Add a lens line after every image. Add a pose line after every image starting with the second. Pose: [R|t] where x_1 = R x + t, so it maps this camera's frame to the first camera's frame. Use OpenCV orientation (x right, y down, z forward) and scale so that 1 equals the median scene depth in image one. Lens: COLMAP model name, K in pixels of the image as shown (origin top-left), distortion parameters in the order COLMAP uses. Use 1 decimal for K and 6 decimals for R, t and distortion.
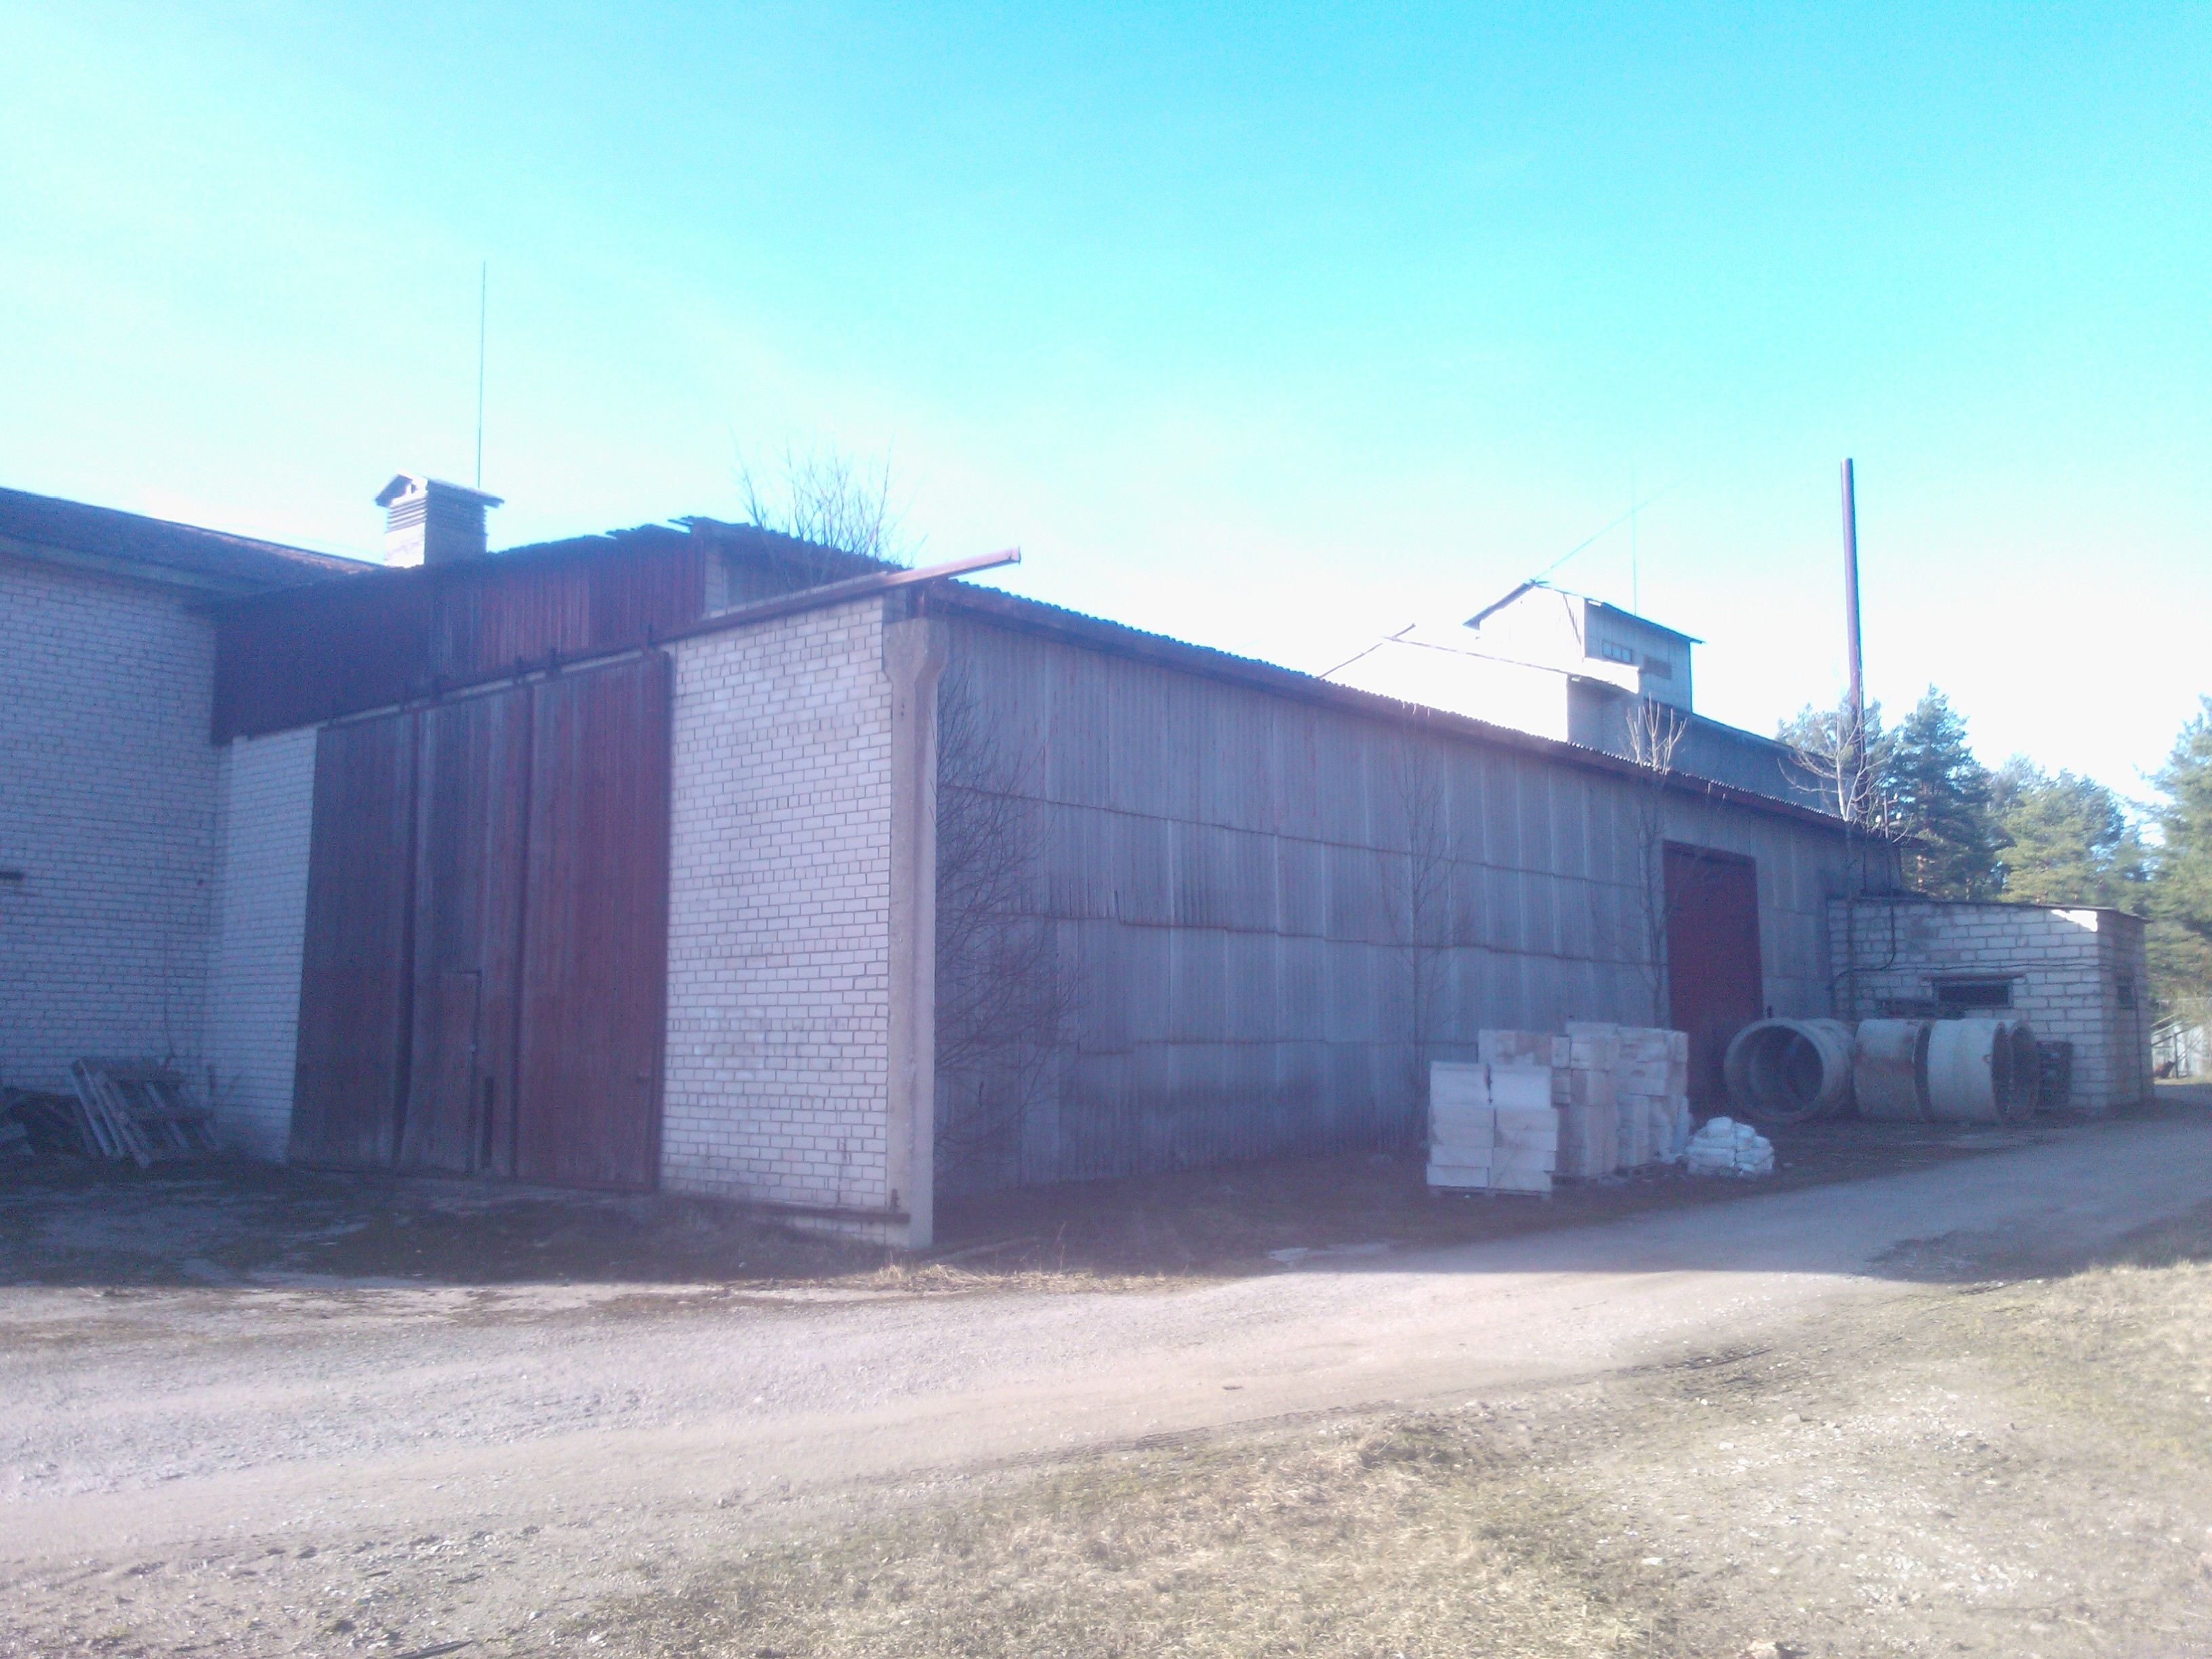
lens RADIAL K [[1782.2, 0, 1105.9], [0, 1782.2, 781.8], [0, 0, 1]] dist [0.074920, -0.125455]
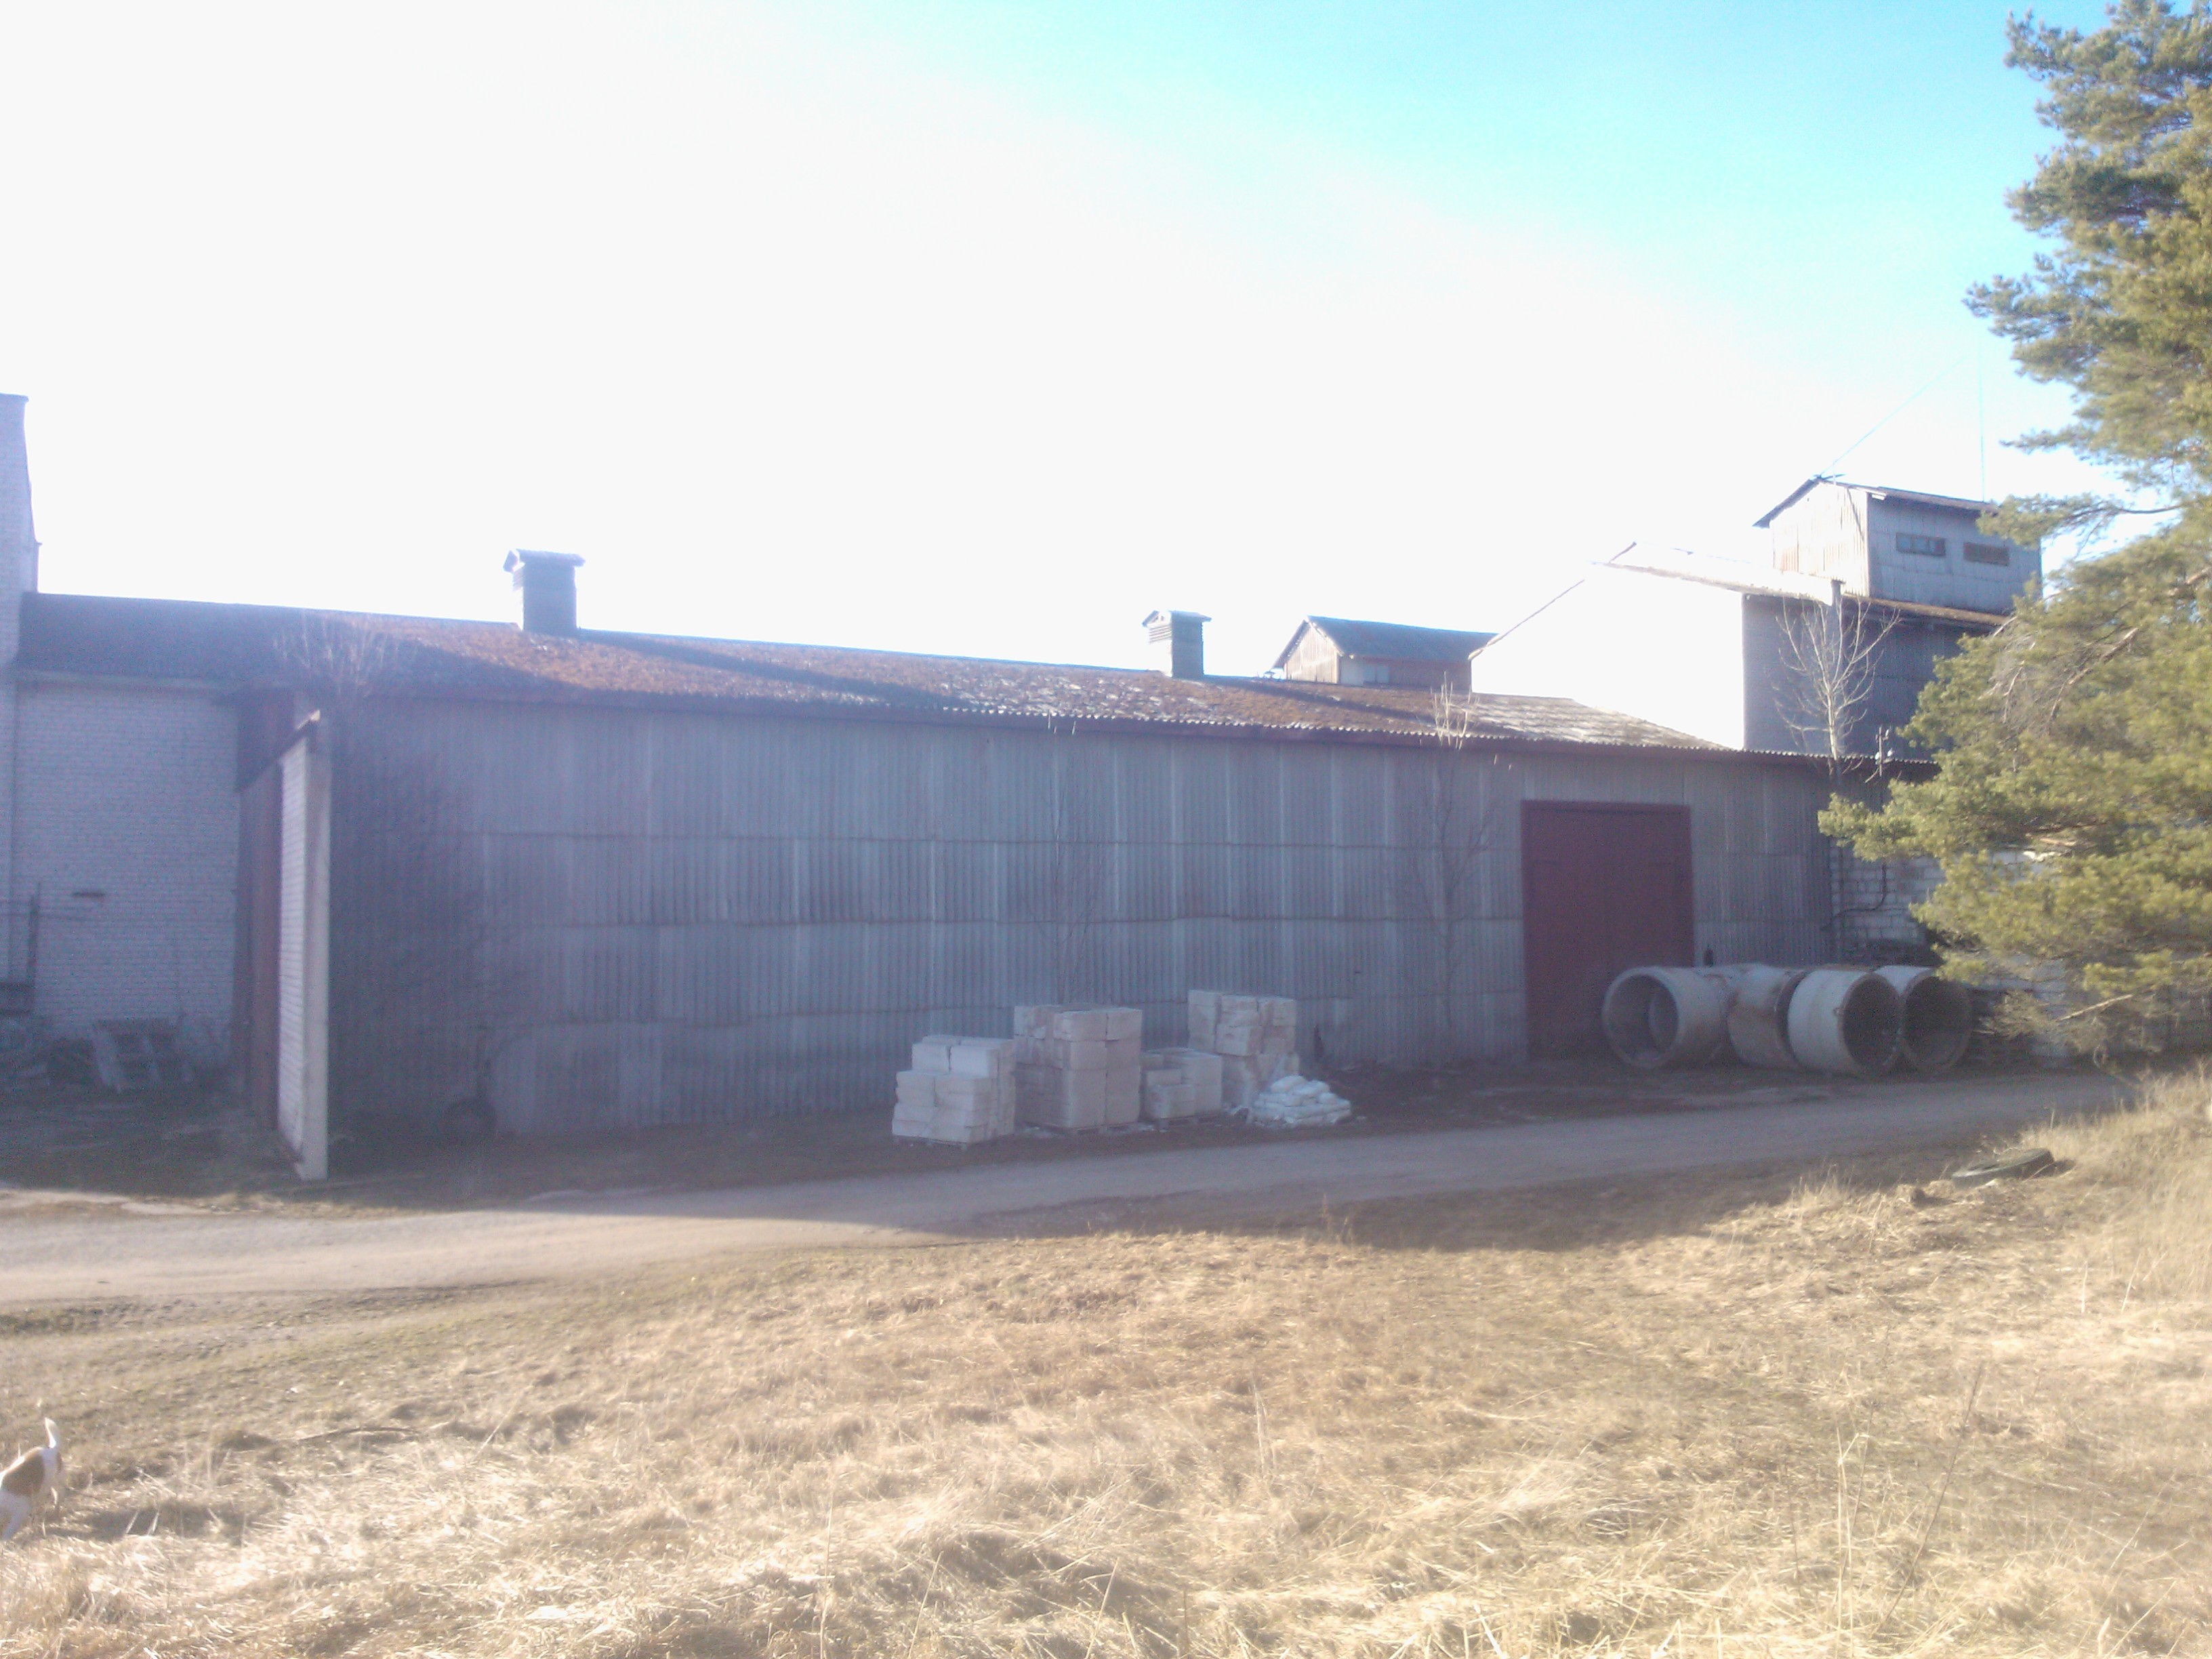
lens RADIAL K [[1757.3, 0, 1105.8], [0, 1757.3, 767.1], [0, 0, 1]] dist [0.074874, -0.143992]
pose [[0.938002, -0.034064, -0.344953, 0.775893], [0.053657, 0.997433, 0.047410, -0.088167], [0.342453, -0.062980, 0.937422, -0.107095]]
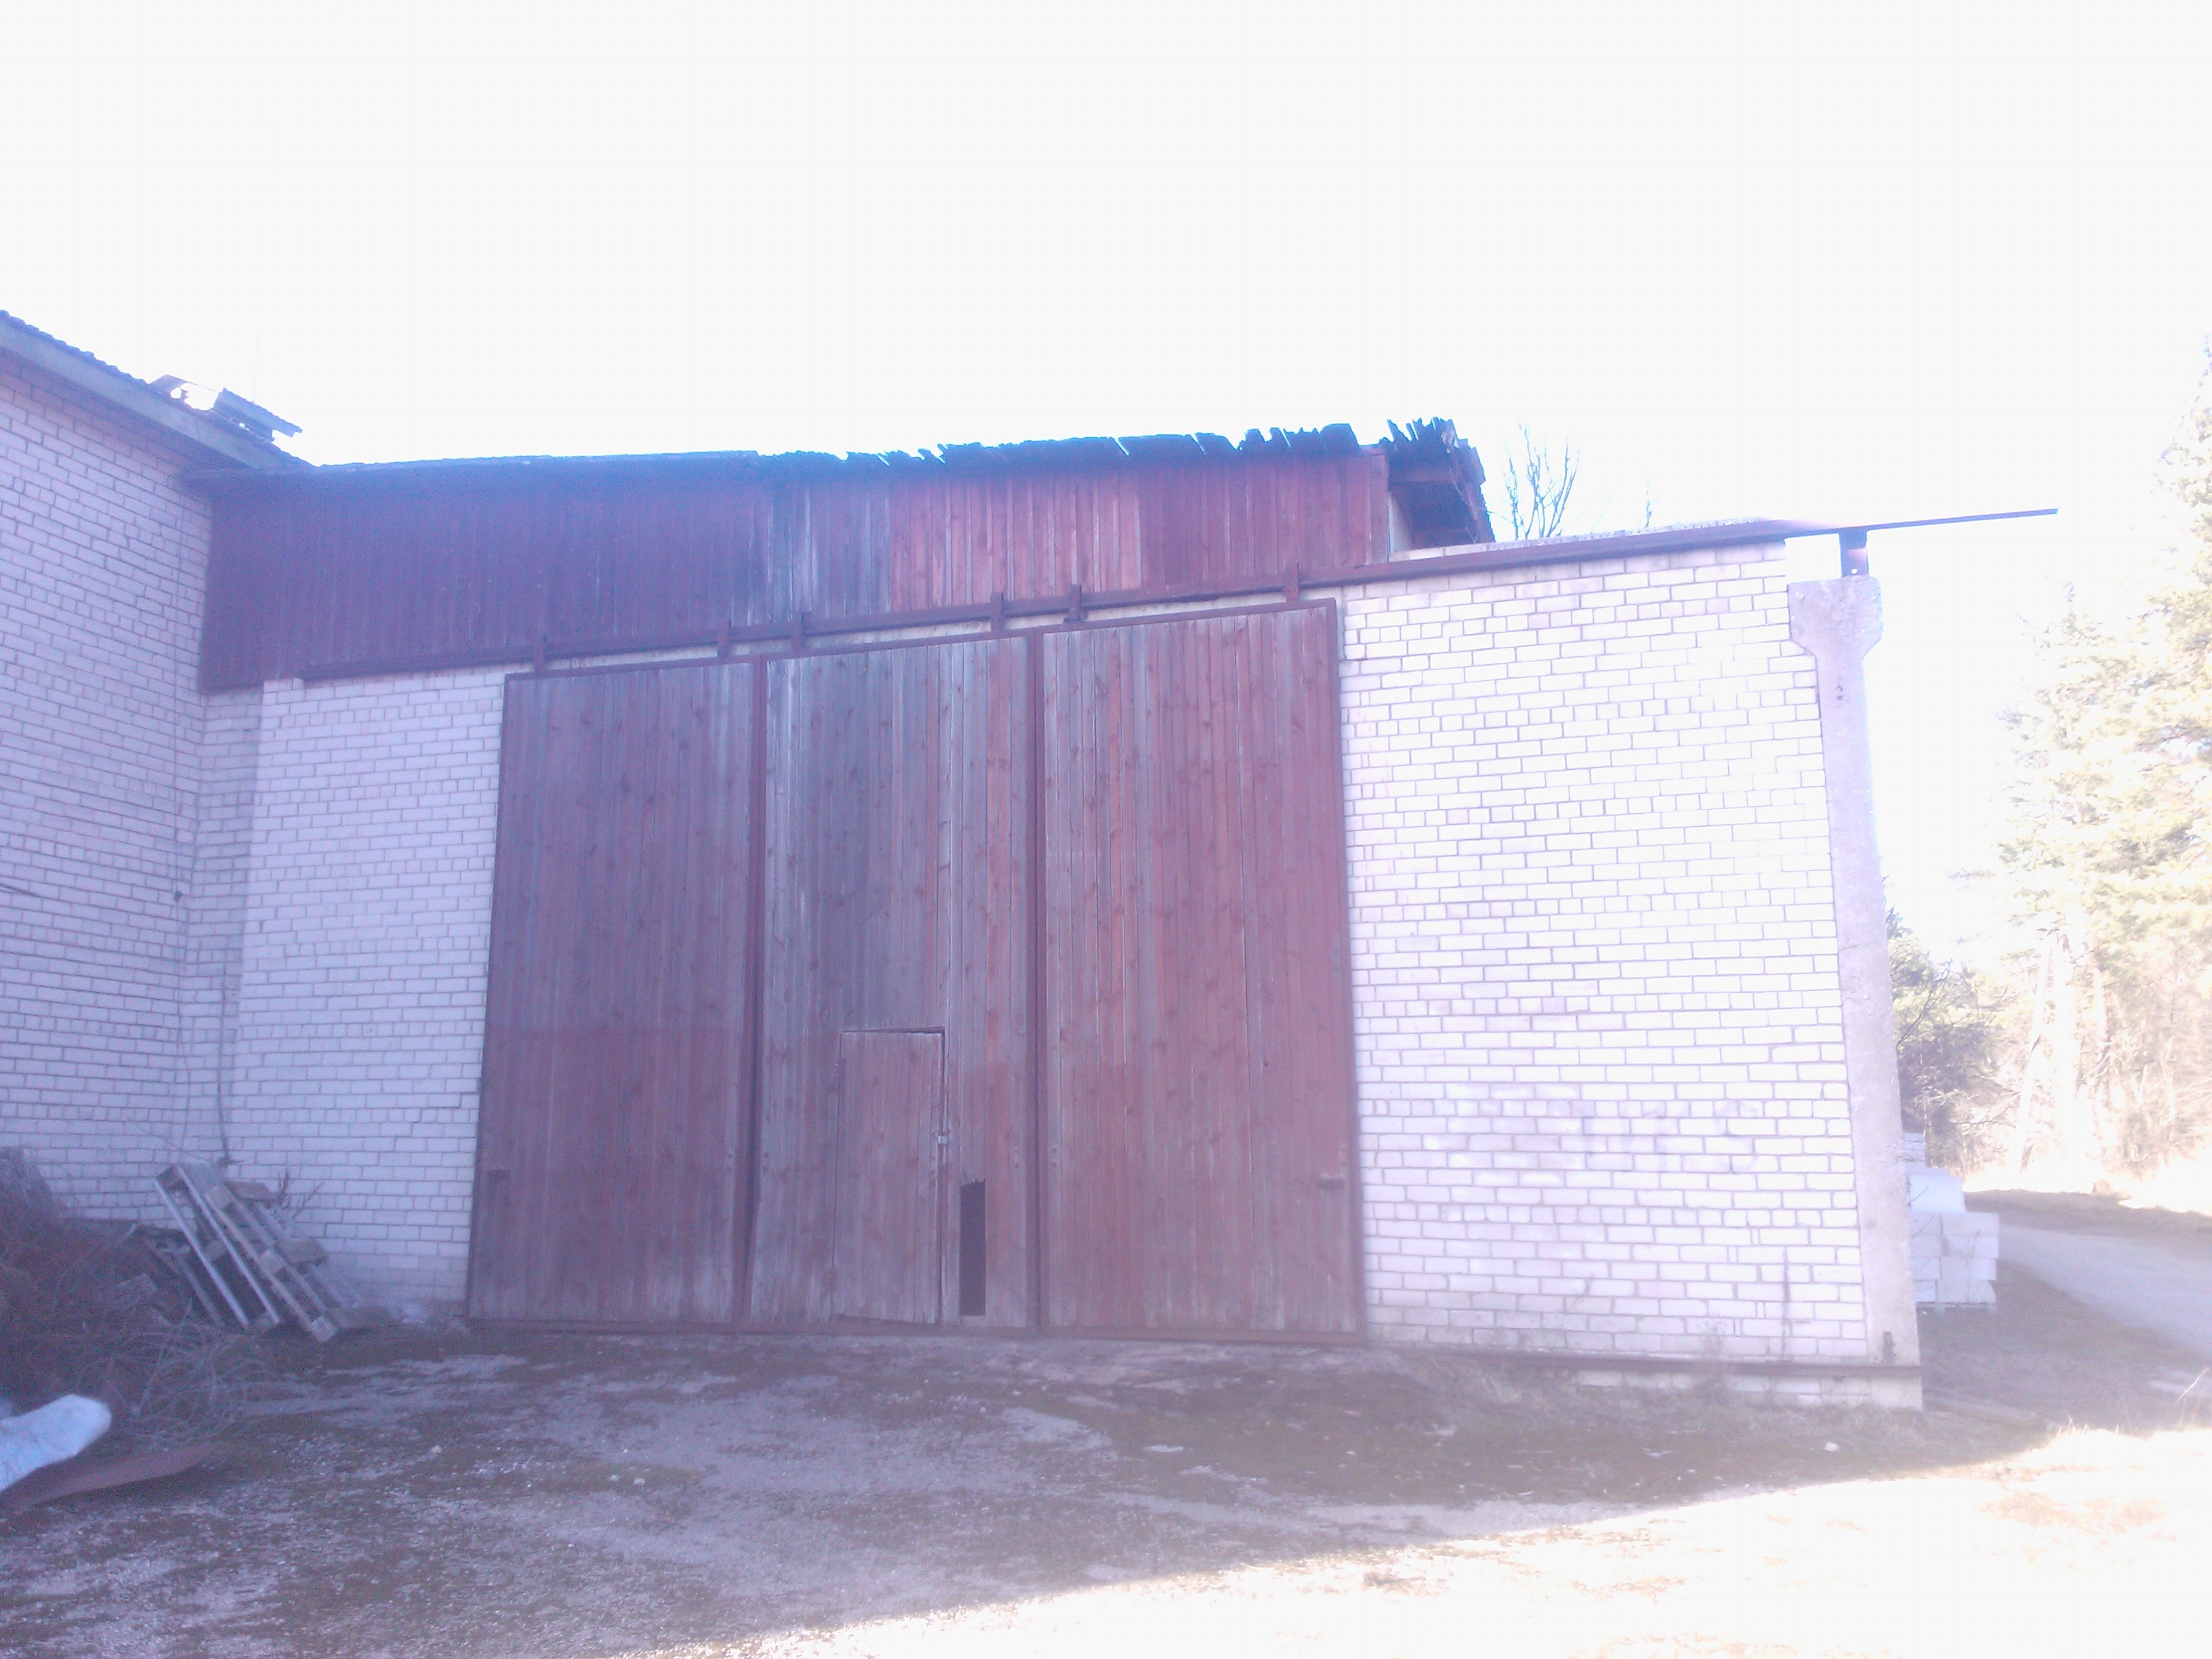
lens RADIAL K [[1720.9, 0, 1021.1], [0, 1720.9, 825.2], [0, 0, 1]] dist [0.177407, -0.325690]
pose [[0.922894, 0.068743, 0.378869, -0.554174], [-0.052394, 0.997203, -0.053308, 0.057349], [-0.381474, 0.029347, 0.923914, 0.344537]]
